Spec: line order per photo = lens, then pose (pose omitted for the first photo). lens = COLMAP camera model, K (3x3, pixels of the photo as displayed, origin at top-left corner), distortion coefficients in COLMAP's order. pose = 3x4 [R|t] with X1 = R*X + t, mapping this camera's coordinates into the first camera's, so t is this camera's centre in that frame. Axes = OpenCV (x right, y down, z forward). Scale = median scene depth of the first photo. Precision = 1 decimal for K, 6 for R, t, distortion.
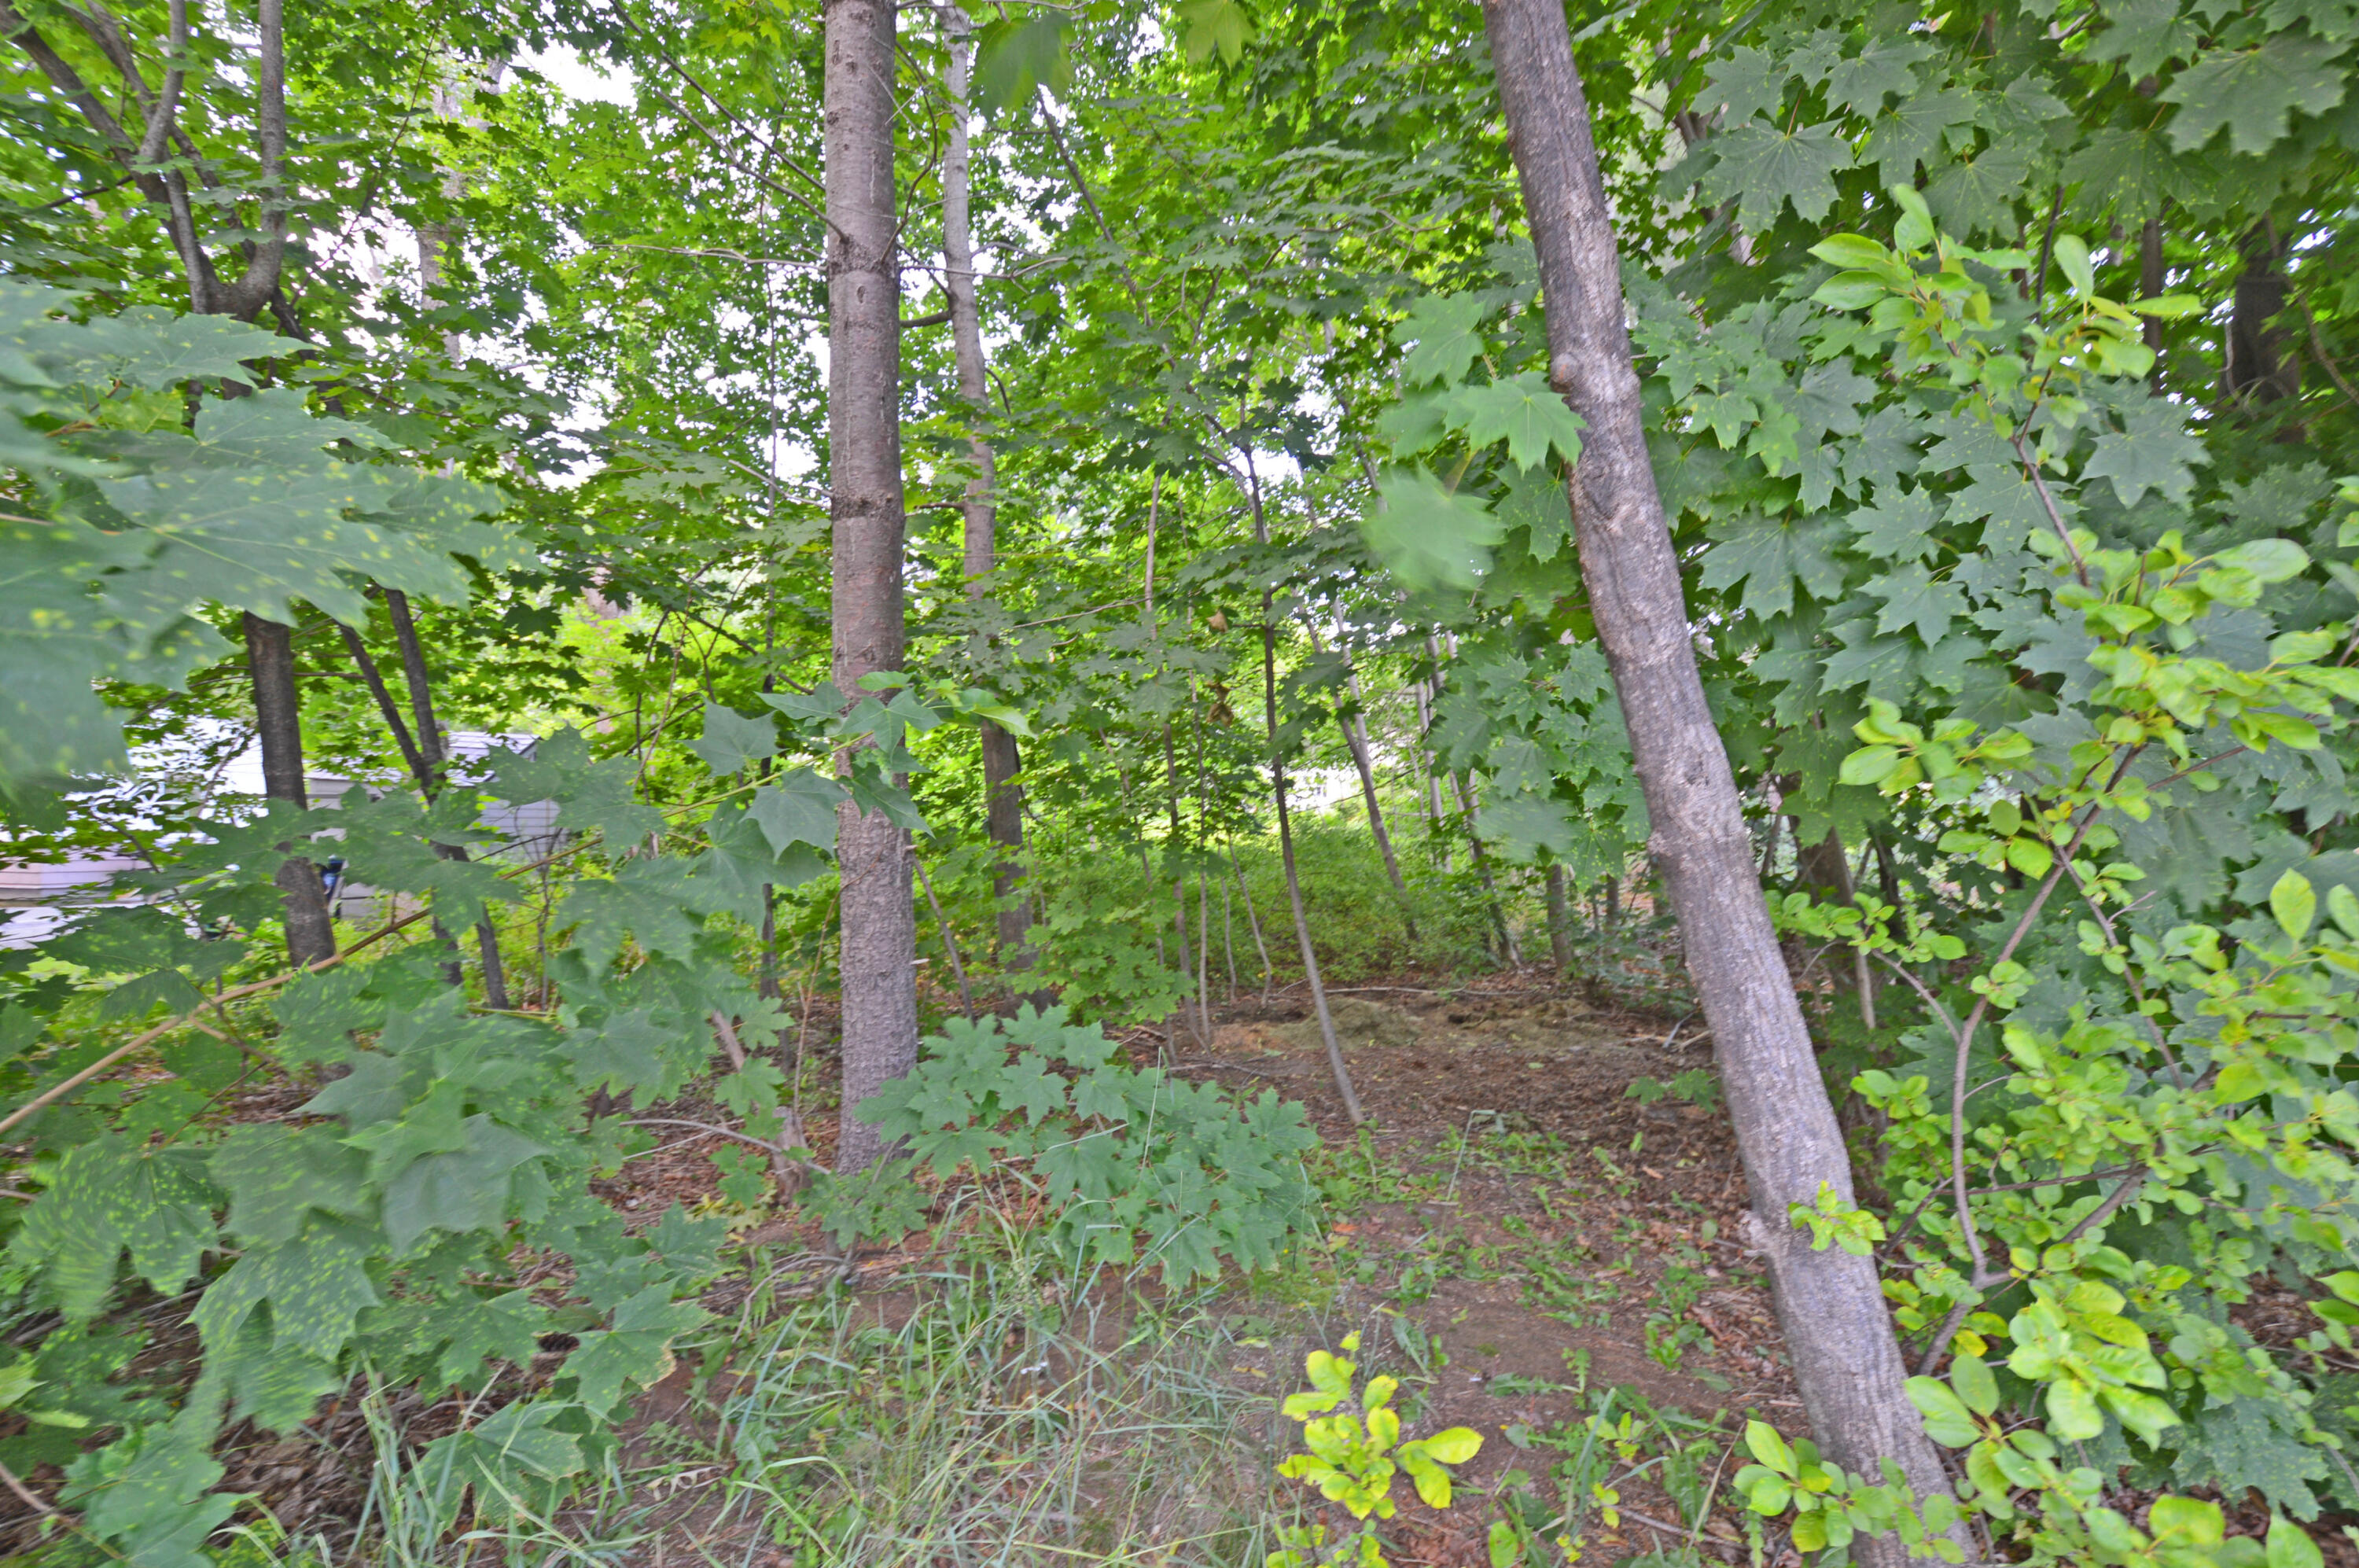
lens RADIAL K [[984.7, 0, 1179.5], [0, 984.7, 784.0], [0, 0, 1]] dist [0.000884, -0.000017]
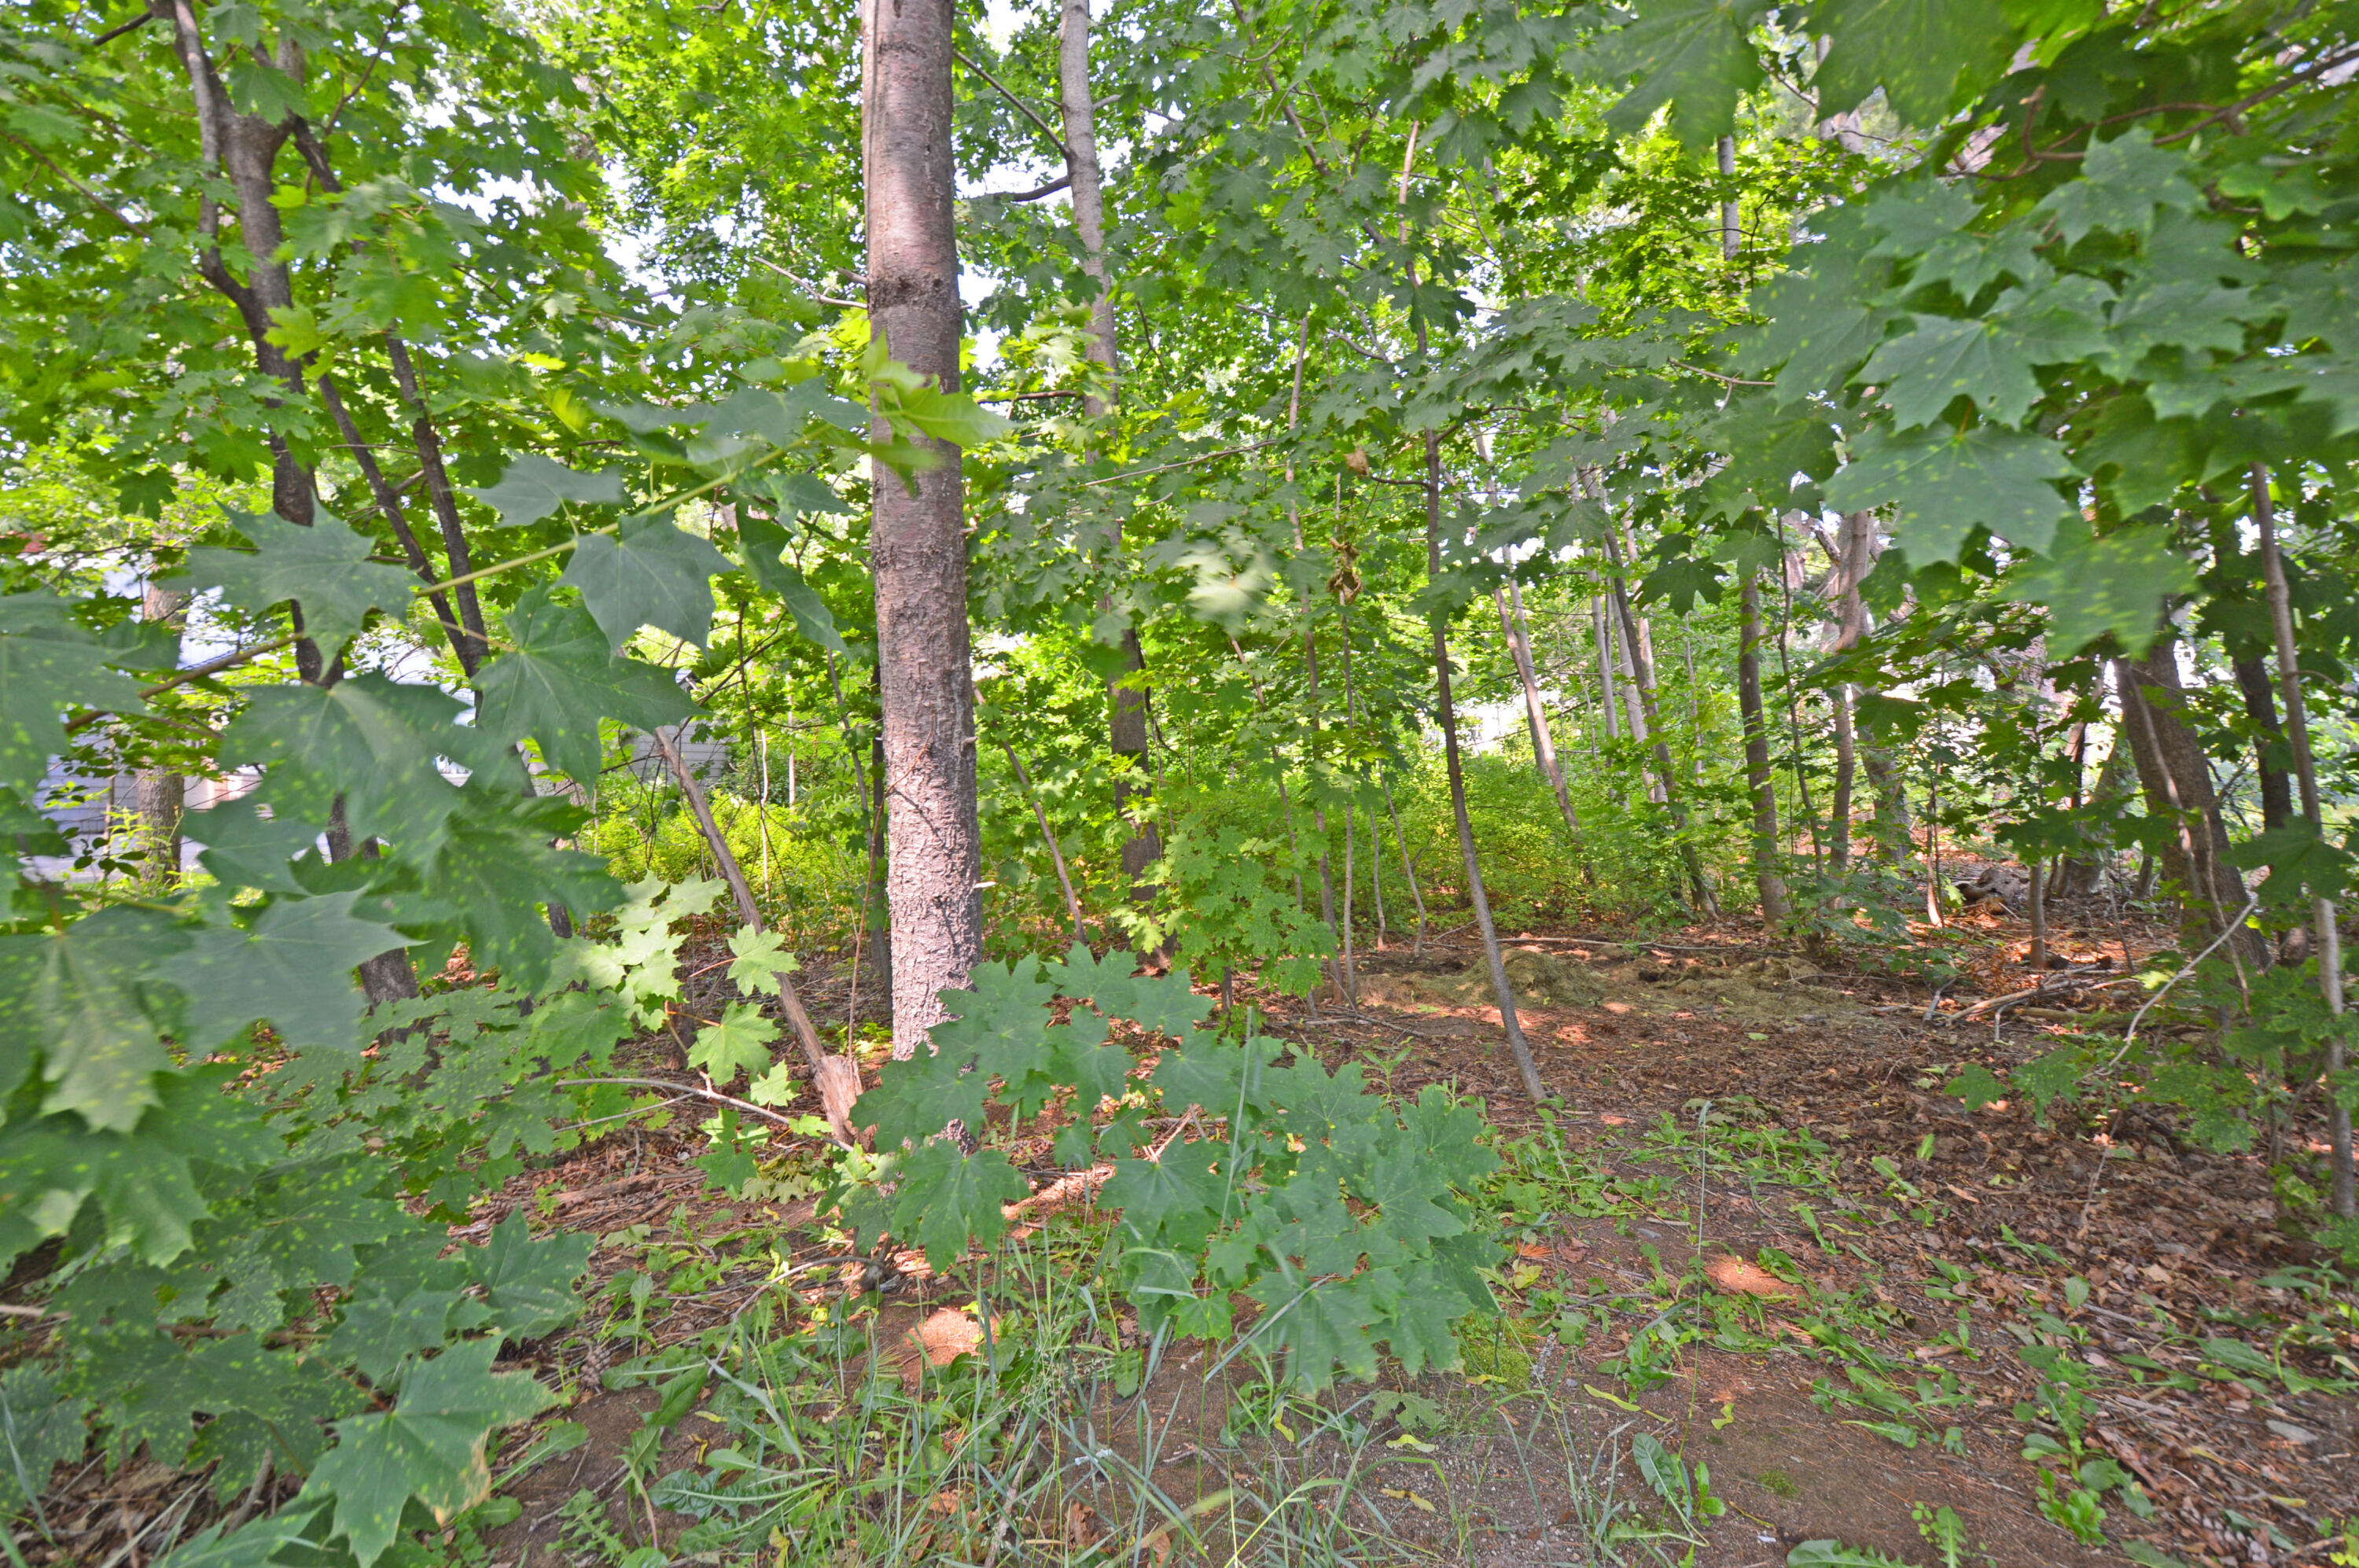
lens RADIAL K [[1015.8, 0, 1179.5], [0, 1015.8, 784.0], [0, 0, 1]] dist [-0.012529, -0.000037]
pose [[0.989824, 0.007237, -0.142116, 0.005606], [0.001244, 0.998228, 0.059494, 0.035289], [0.142295, -0.059065, 0.988060, 0.154386]]
